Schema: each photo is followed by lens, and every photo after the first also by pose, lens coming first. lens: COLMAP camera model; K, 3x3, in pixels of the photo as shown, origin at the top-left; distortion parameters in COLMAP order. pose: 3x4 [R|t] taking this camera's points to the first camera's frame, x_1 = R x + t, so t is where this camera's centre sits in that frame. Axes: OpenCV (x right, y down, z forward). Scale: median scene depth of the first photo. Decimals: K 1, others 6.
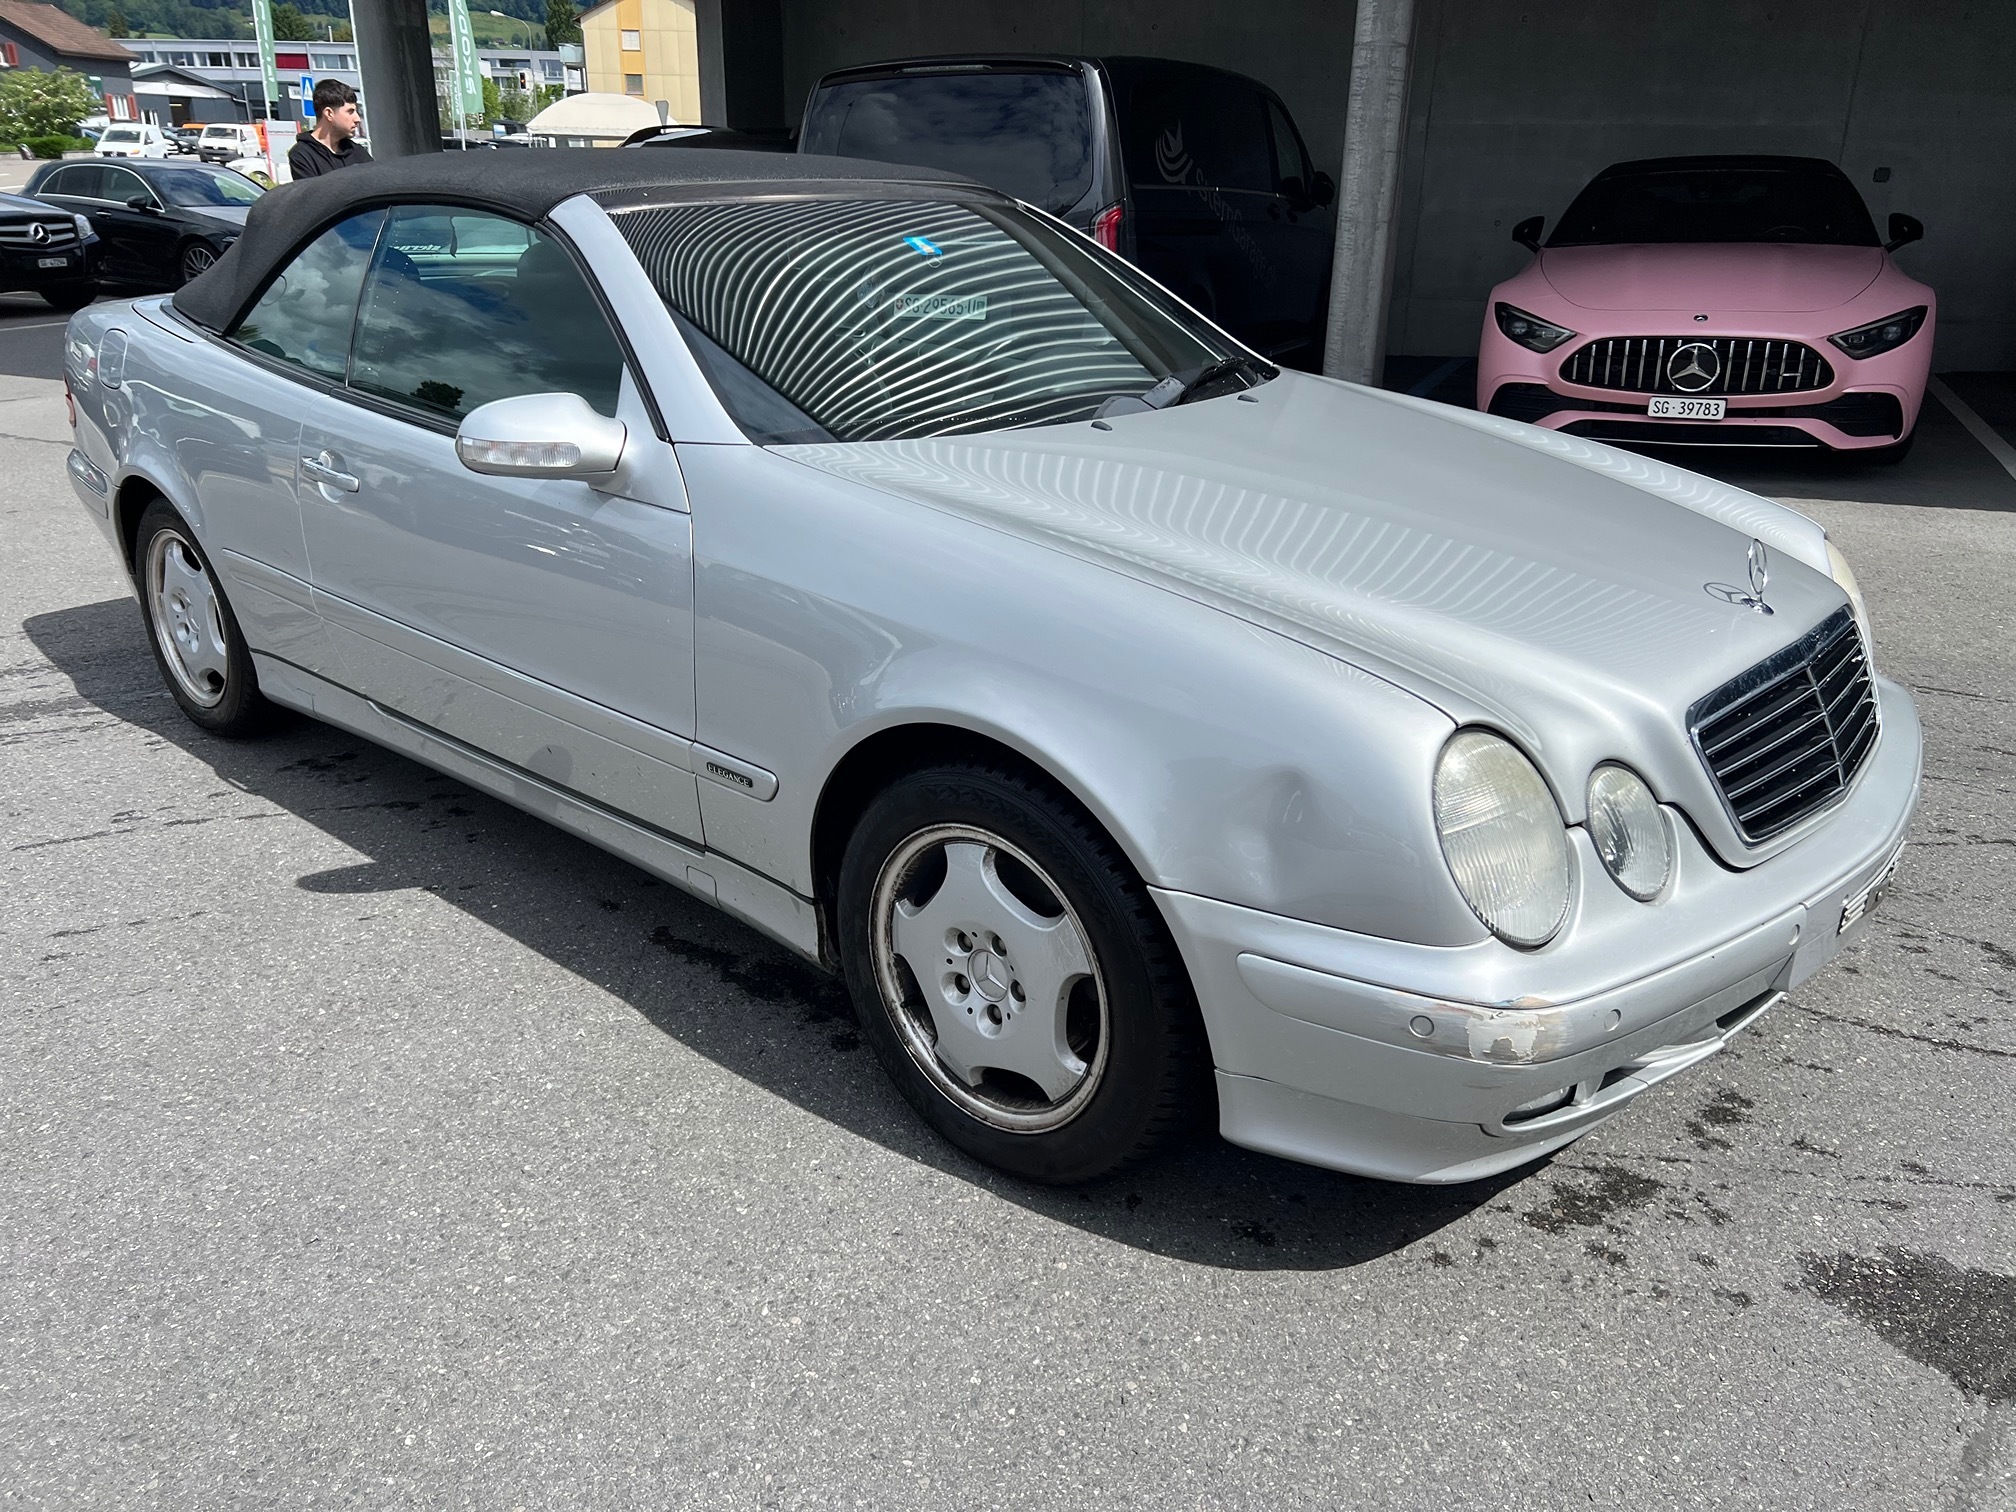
lens RADIAL K [[1542.1, 0, 1003.2], [0, 1542.1, 788.6], [0, 0, 1]] dist [0.053779, -0.068649]
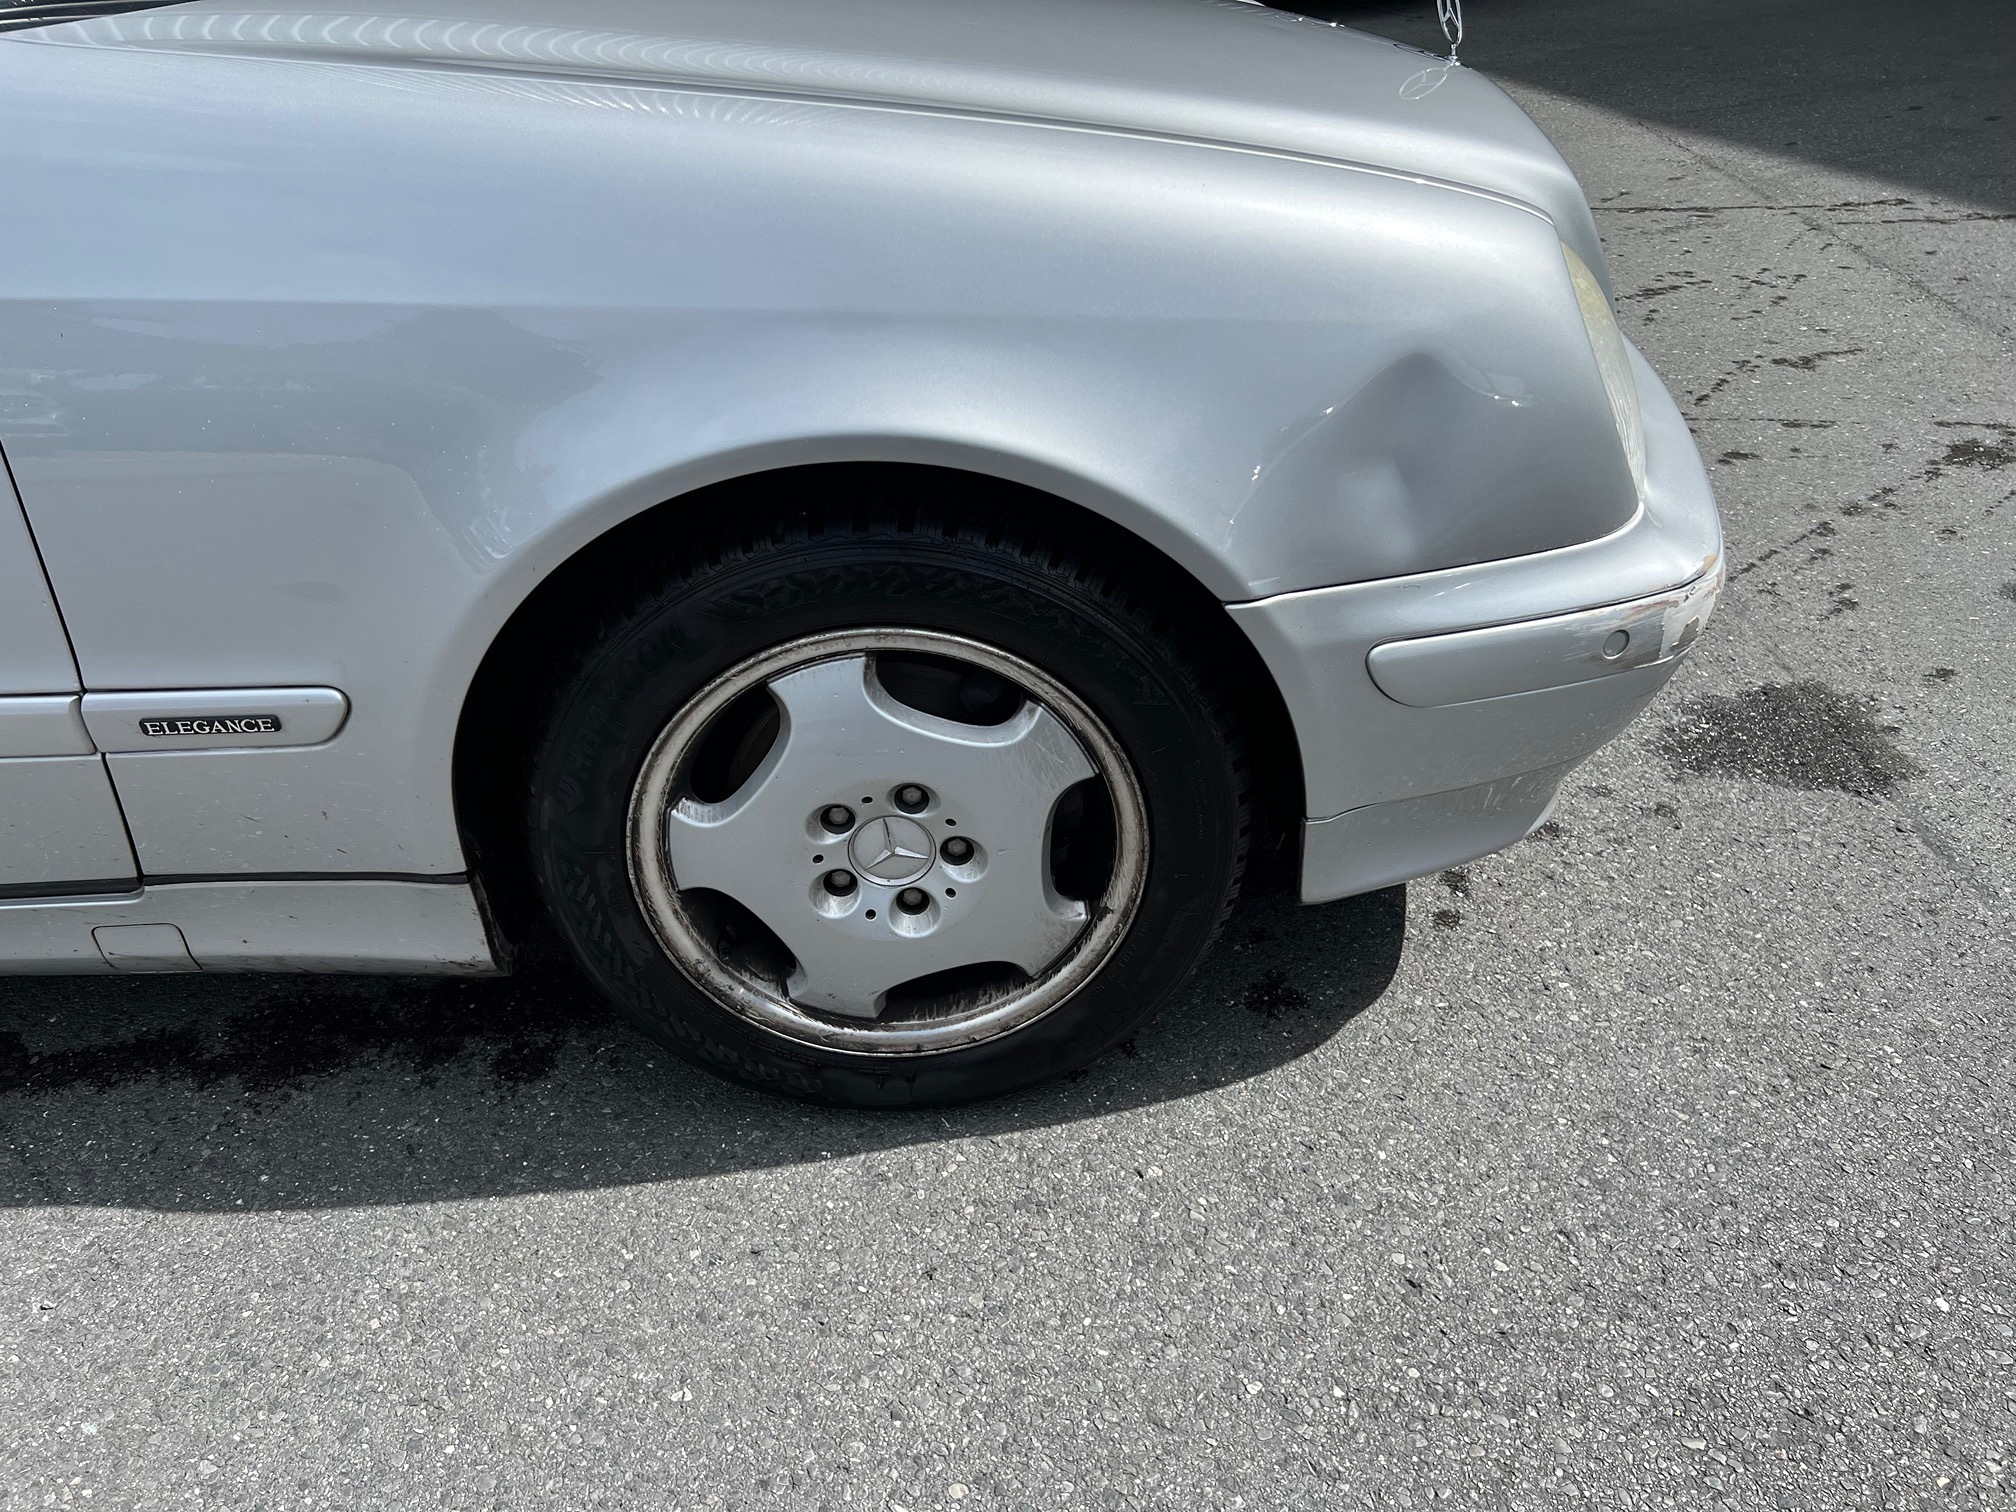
lens RADIAL K [[1502.6, 0, 1033.9], [0, 1502.6, 805.4], [0, 0, 1]] dist [0.055036, -0.063524]
pose [[0.720858, -0.414314, 0.555615, -0.299224], [0.291046, 0.908504, 0.299854, -0.062110], [-0.629012, -0.054443, 0.775486, 0.488852]]
